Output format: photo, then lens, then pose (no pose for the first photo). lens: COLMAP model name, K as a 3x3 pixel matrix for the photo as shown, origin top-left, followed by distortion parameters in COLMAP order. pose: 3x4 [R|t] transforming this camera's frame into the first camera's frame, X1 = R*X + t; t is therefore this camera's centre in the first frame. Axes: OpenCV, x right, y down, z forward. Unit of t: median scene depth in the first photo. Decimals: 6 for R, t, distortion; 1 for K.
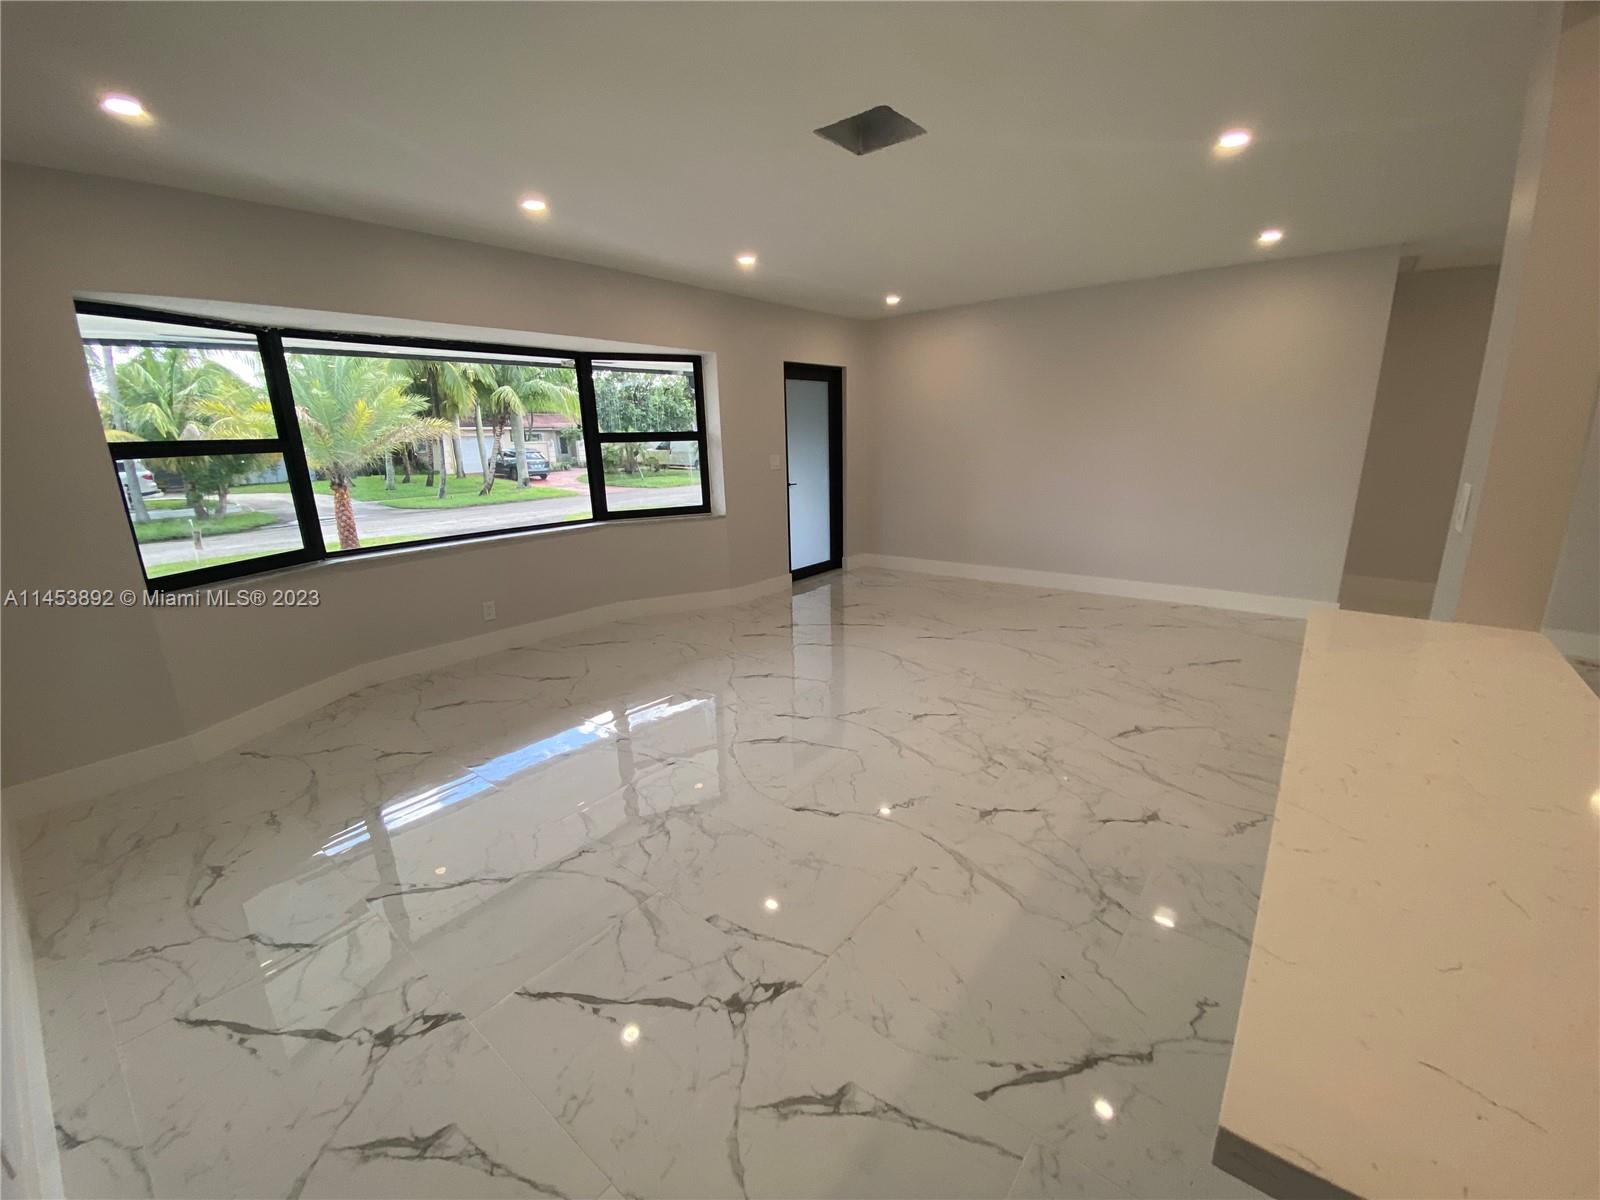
lens RADIAL K [[651.3, 0, 813.1], [0, 651.3, 621.4], [0, 0, 1]] dist [0.002920, -0.002134]
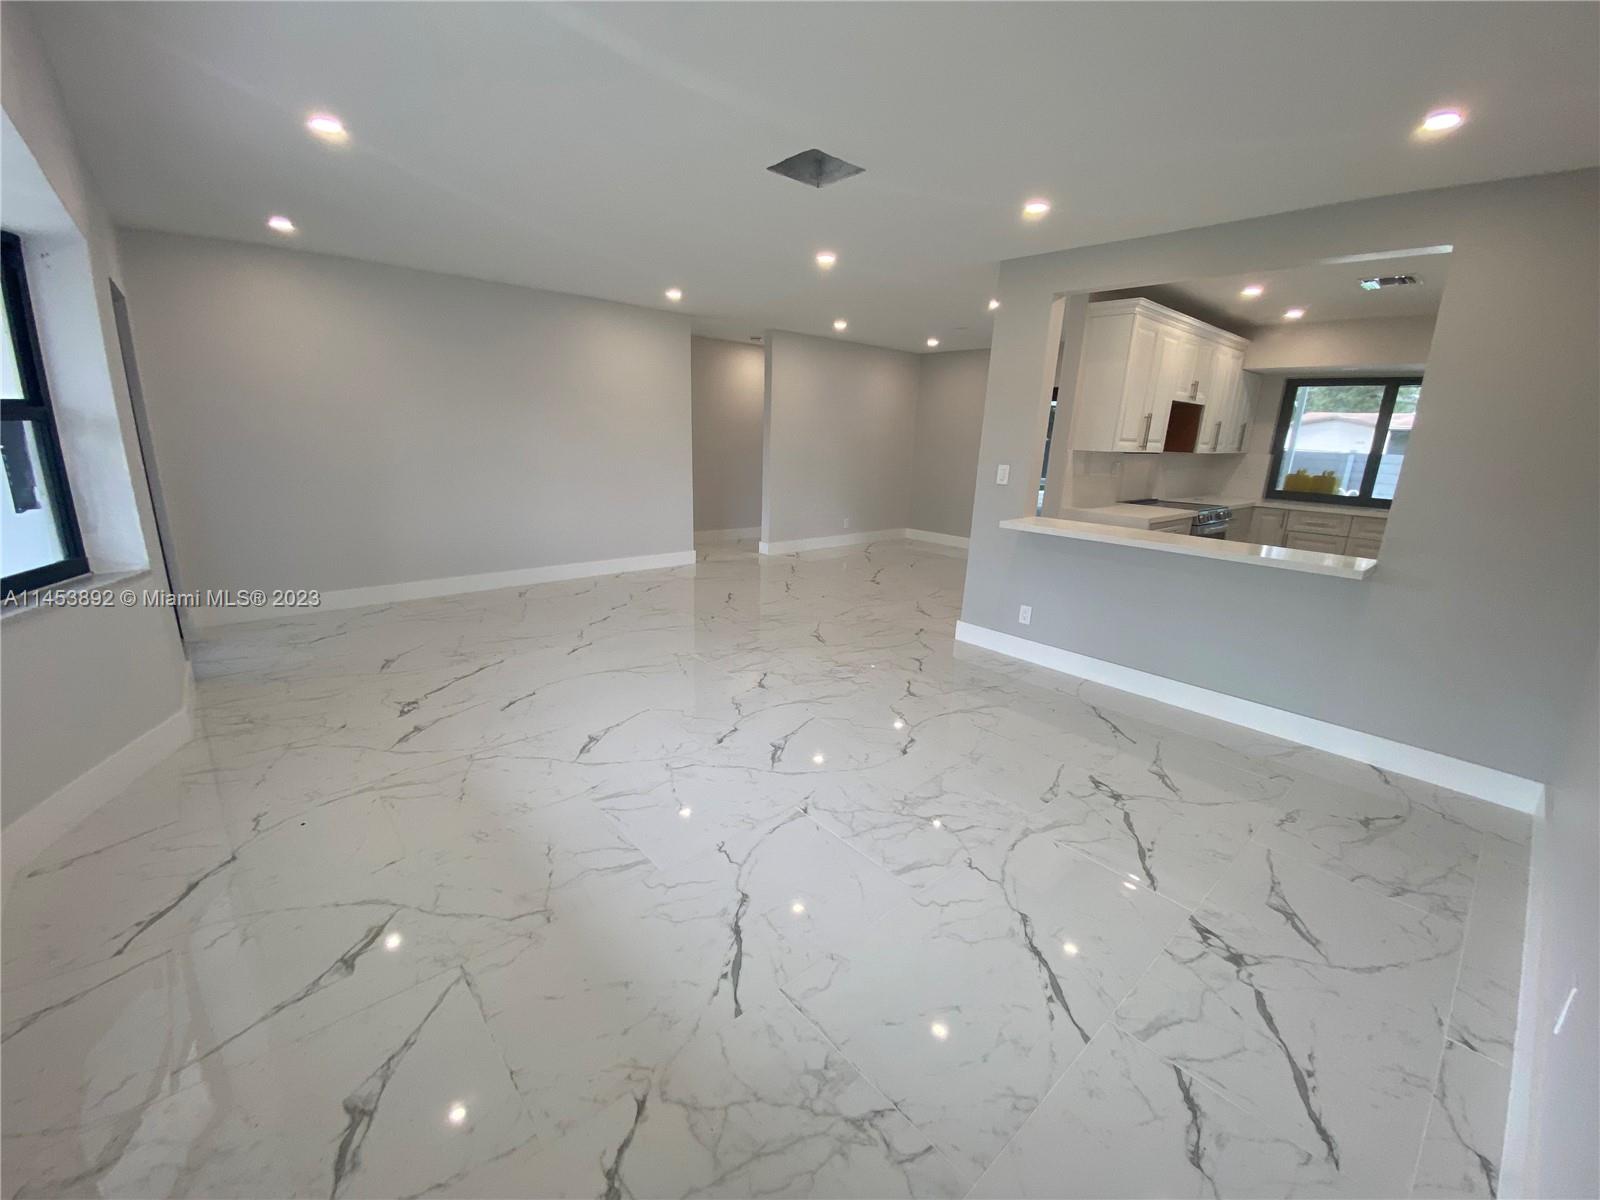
lens RADIAL K [[651.3, 0, 804.3], [0, 651.3, 603.2], [0, 0, 1]] dist [0.002920, -0.002134]
pose [[0.167321, -0.229569, 0.958802, -1.545445], [0.244386, 0.951819, 0.185248, -0.314925], [-0.955133, 0.203322, 0.215363, 1.202083]]
